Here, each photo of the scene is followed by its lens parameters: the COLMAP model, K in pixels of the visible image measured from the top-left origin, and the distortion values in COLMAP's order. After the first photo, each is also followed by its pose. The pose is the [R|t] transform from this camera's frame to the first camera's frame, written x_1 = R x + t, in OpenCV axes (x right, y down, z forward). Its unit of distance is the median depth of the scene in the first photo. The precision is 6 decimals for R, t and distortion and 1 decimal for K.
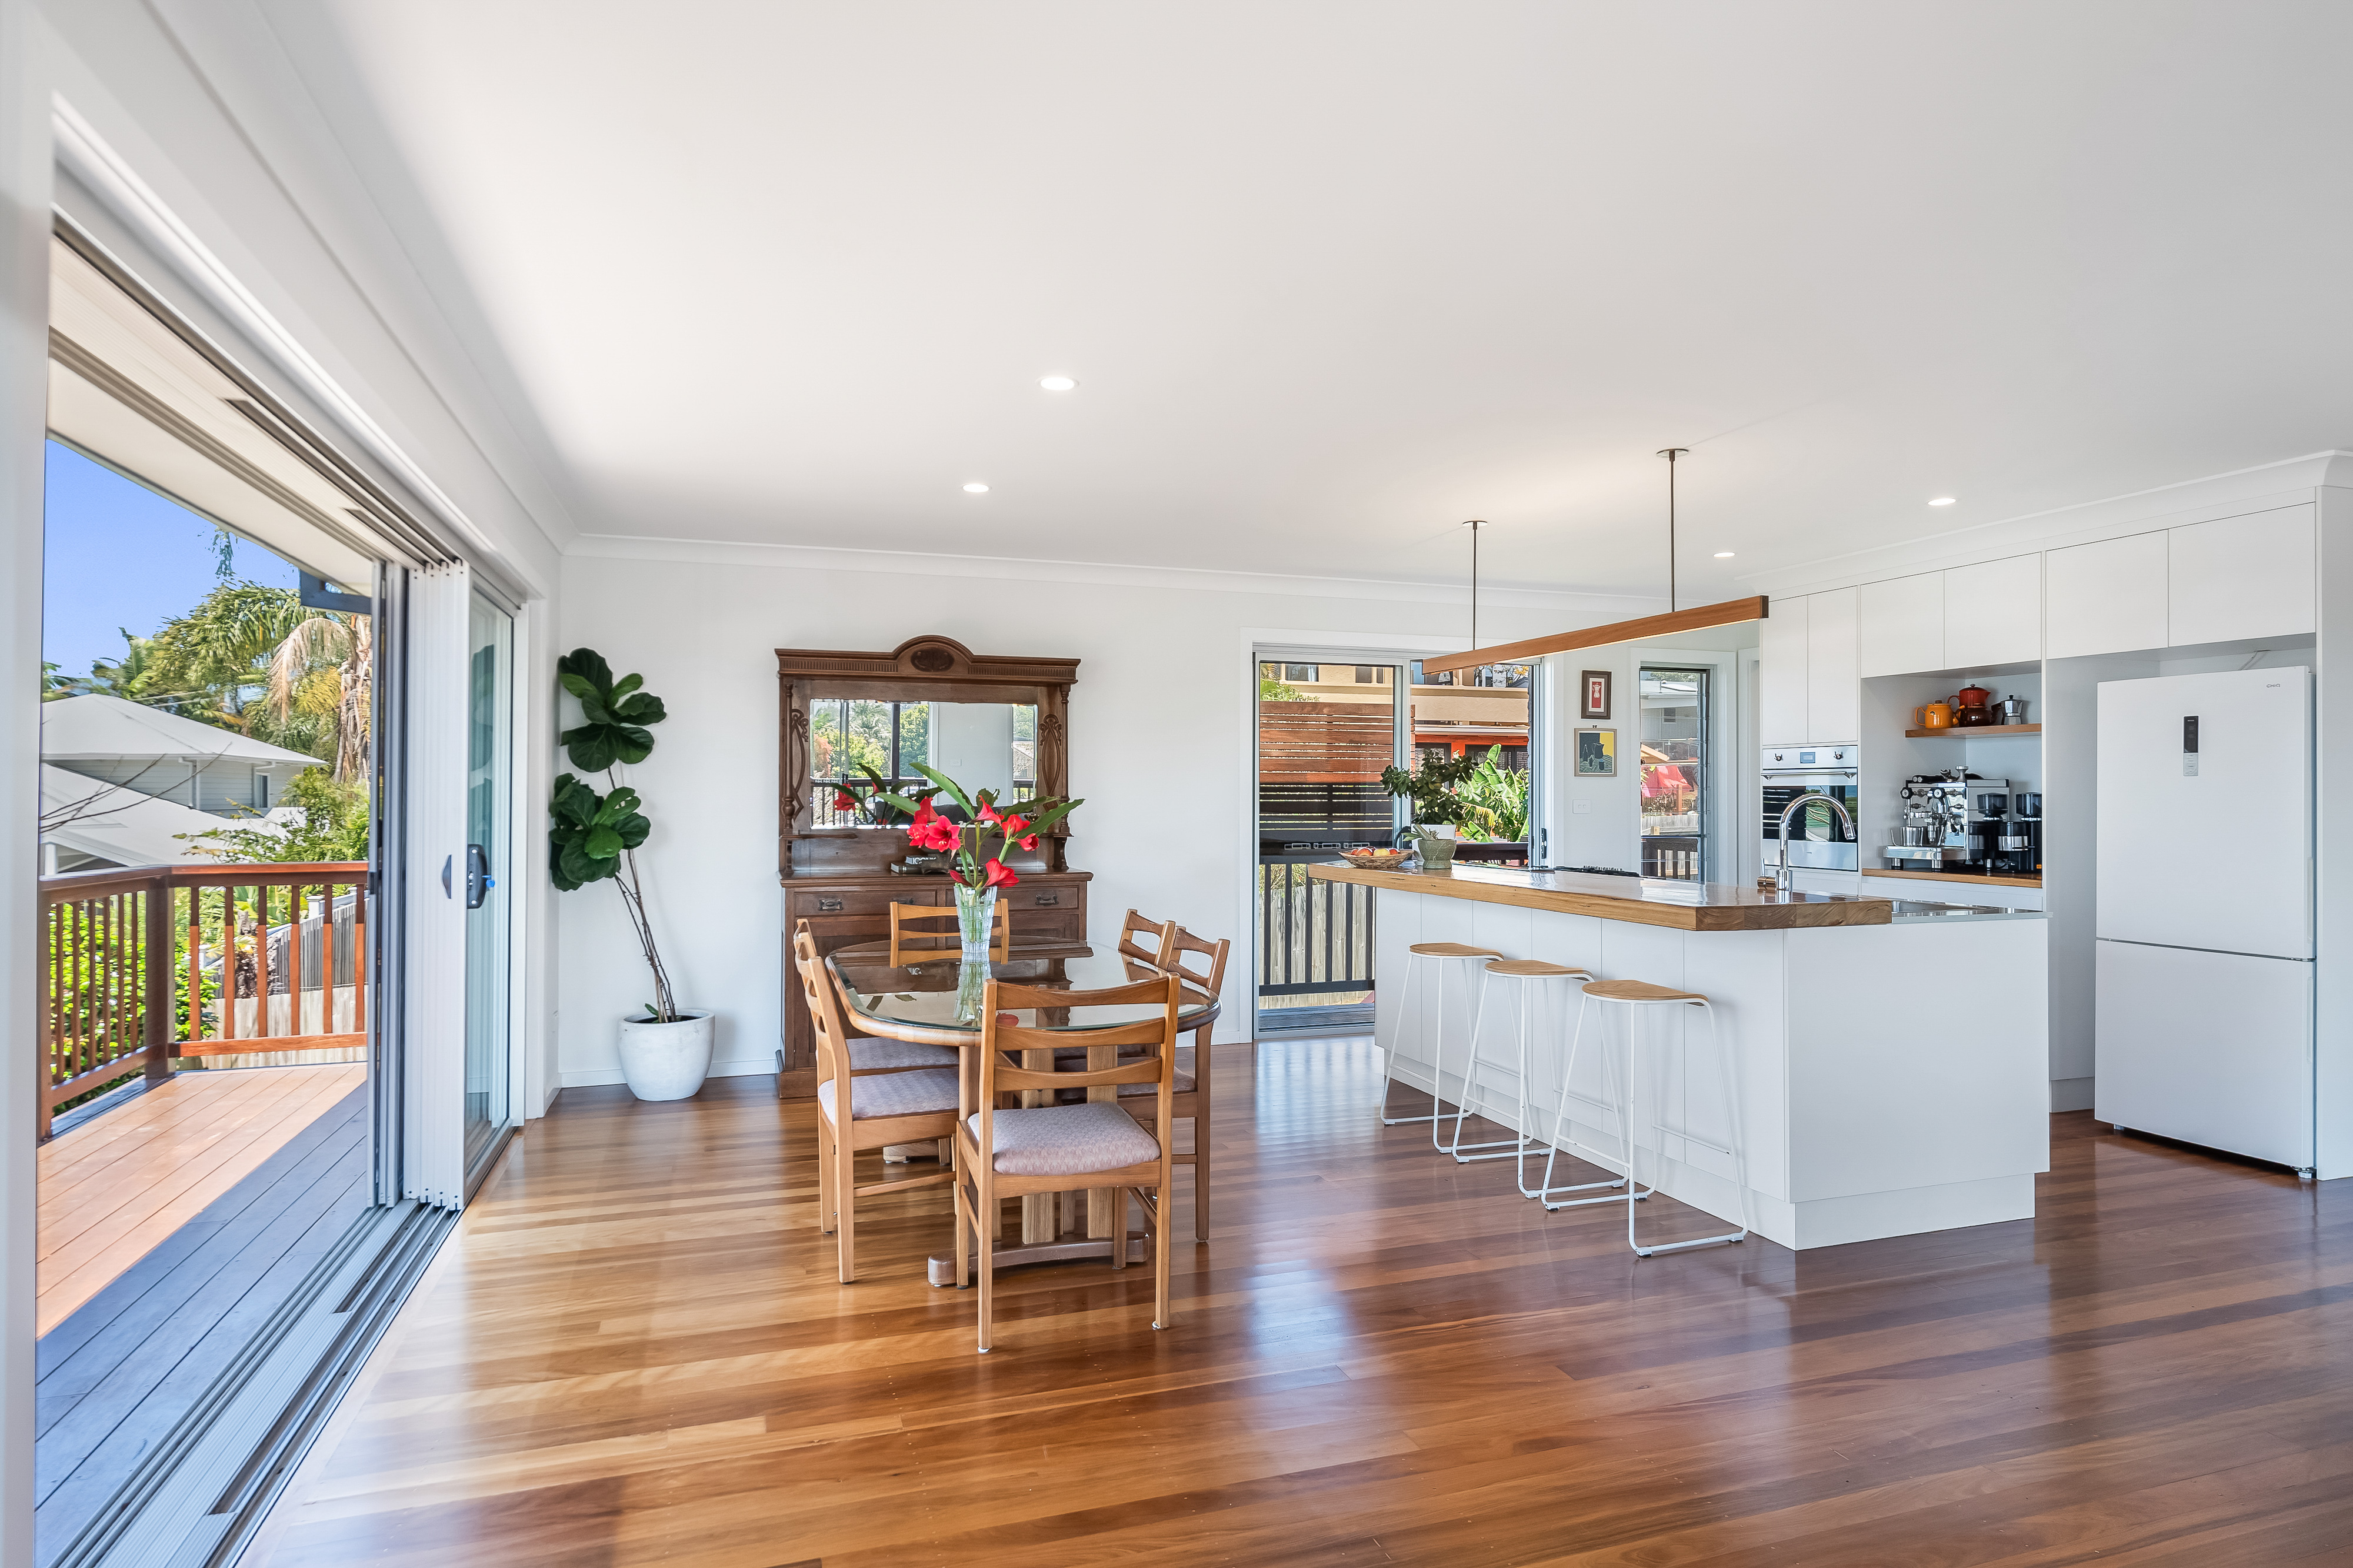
lens RADIAL K [[1322.1, 0, 1178.6], [0, 1322.1, 780.0], [0, 0, 1]] dist [0.005668, 0.000637]
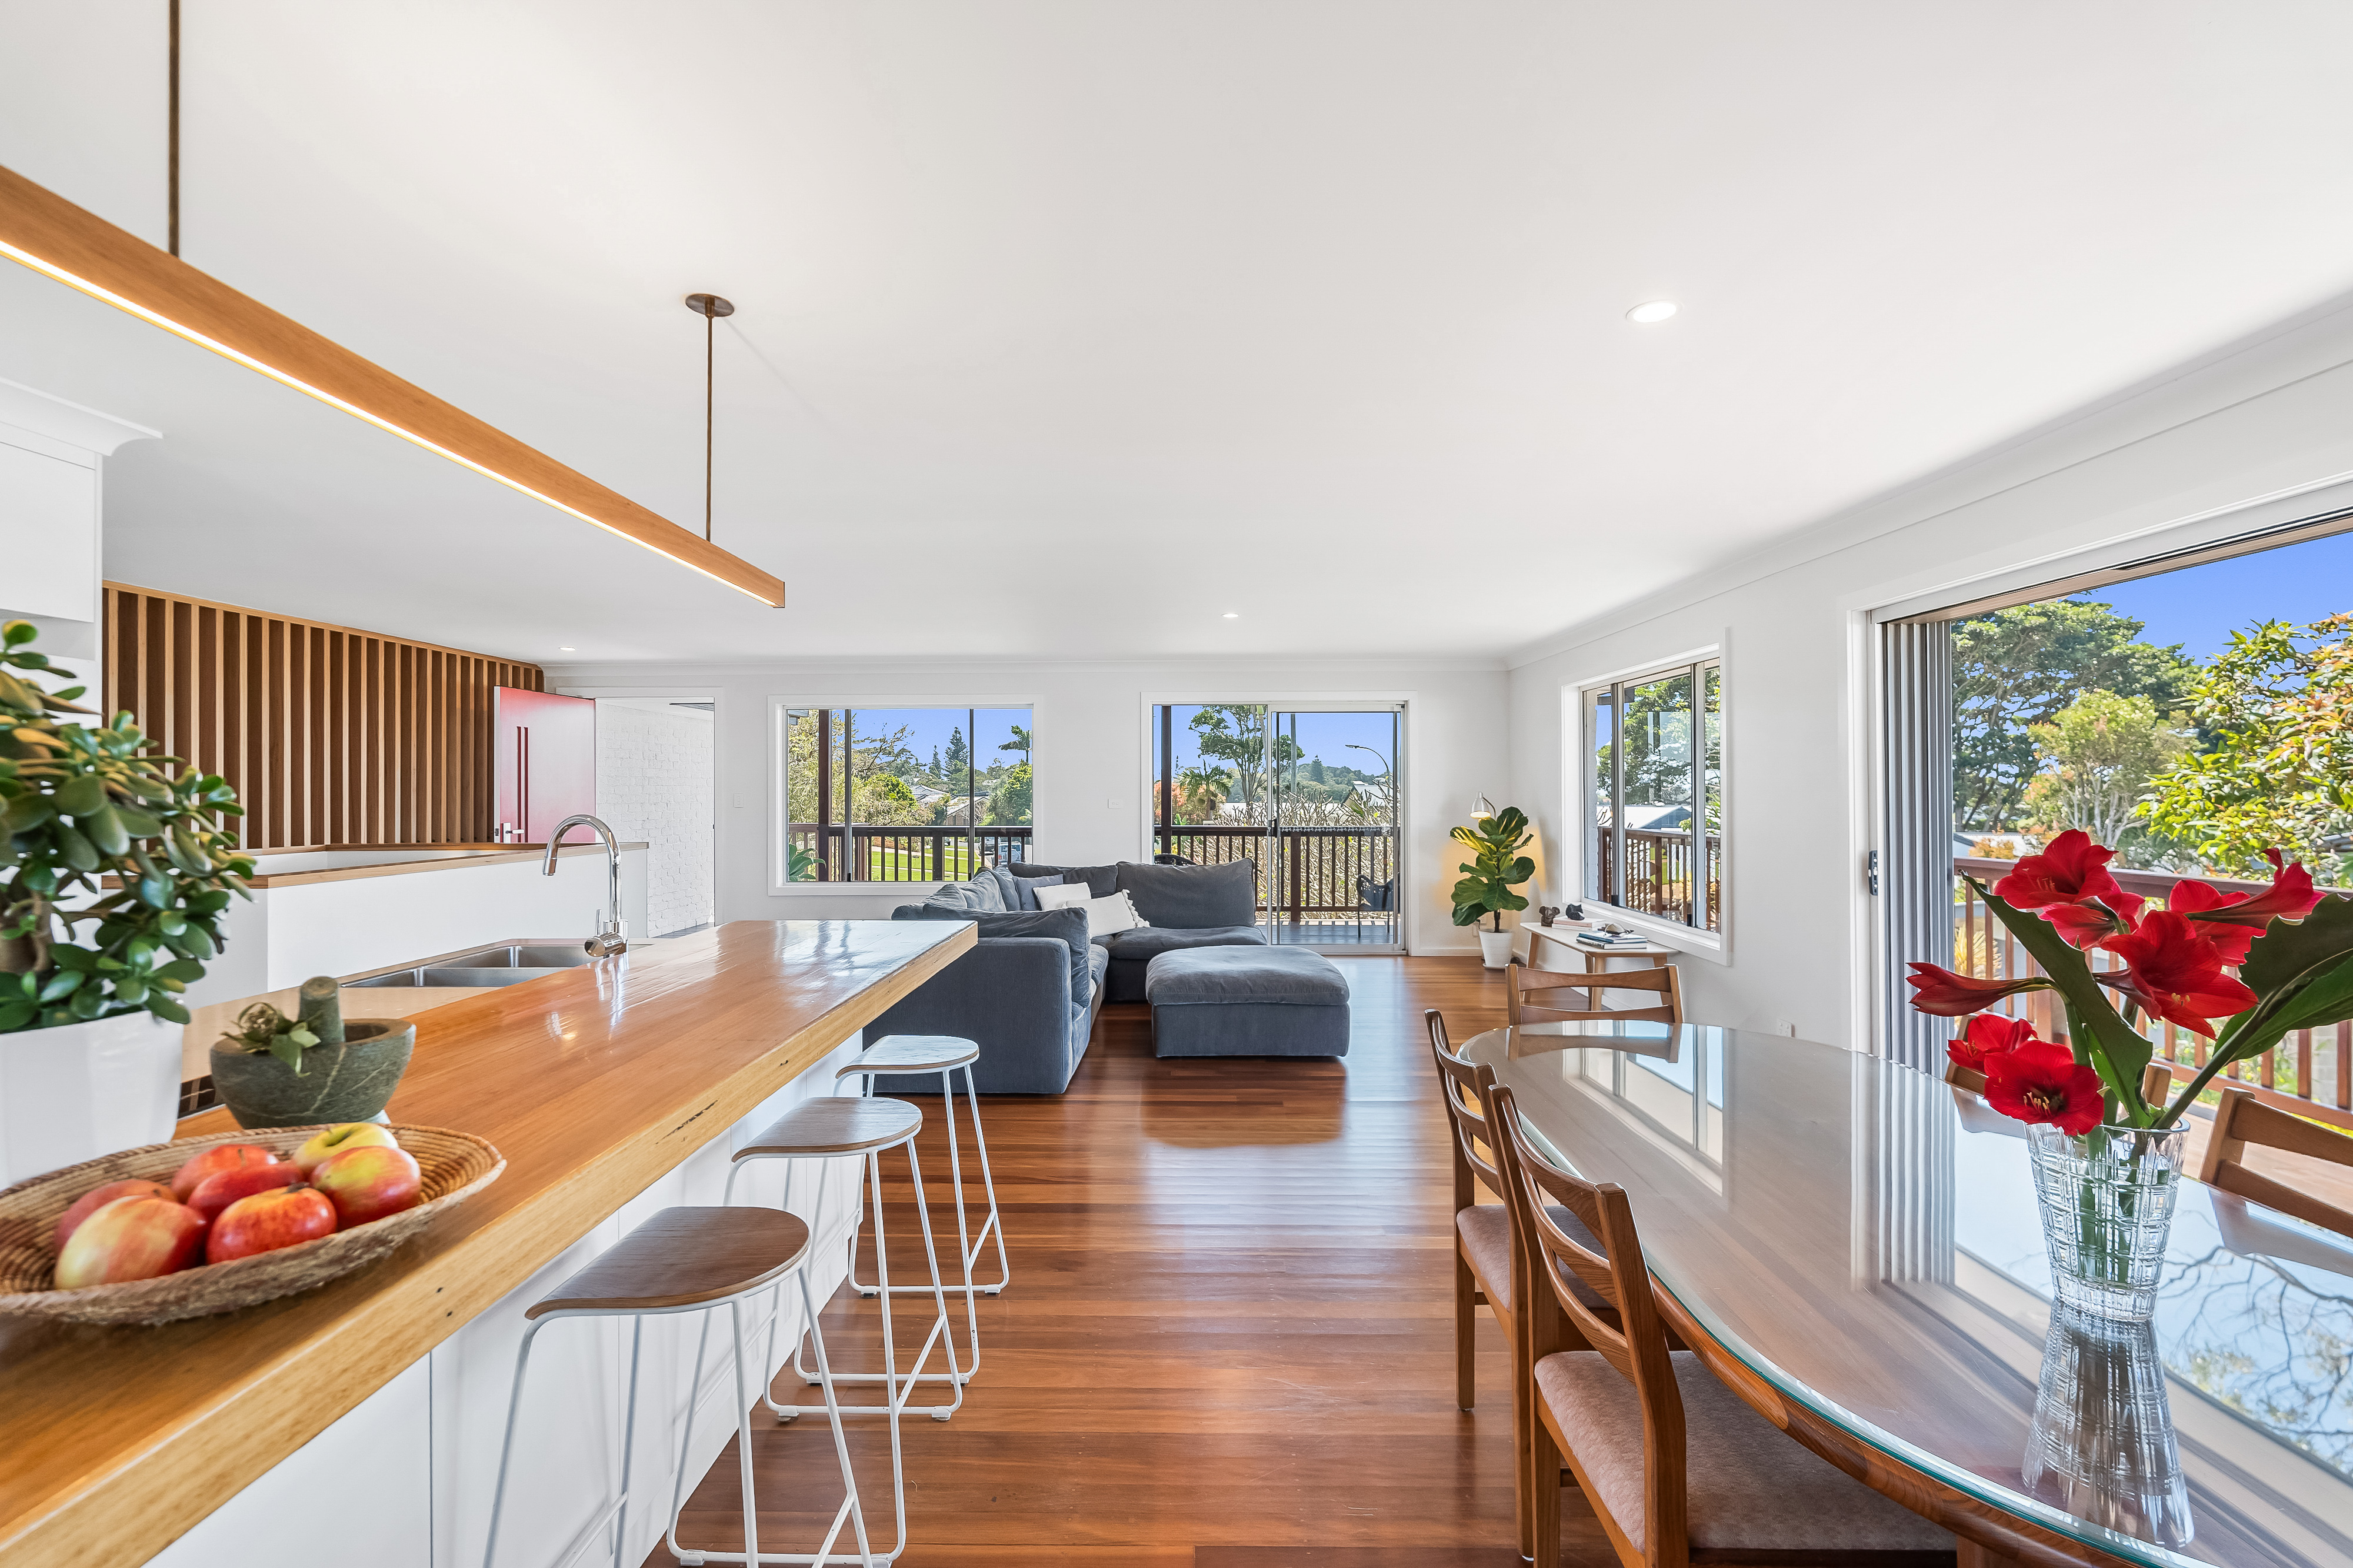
lens RADIAL K [[1025.4, 0, 1179.0], [0, 1025.4, 782.1], [0, 0, 1]] dist [-0.003209, 0.000032]
pose [[-0.941571, 0.005706, 0.336765, -0.014739], [0.000964, 0.999898, -0.014248, 0.000706], [-0.336812, -0.013091, -0.941481, 0.993210]]
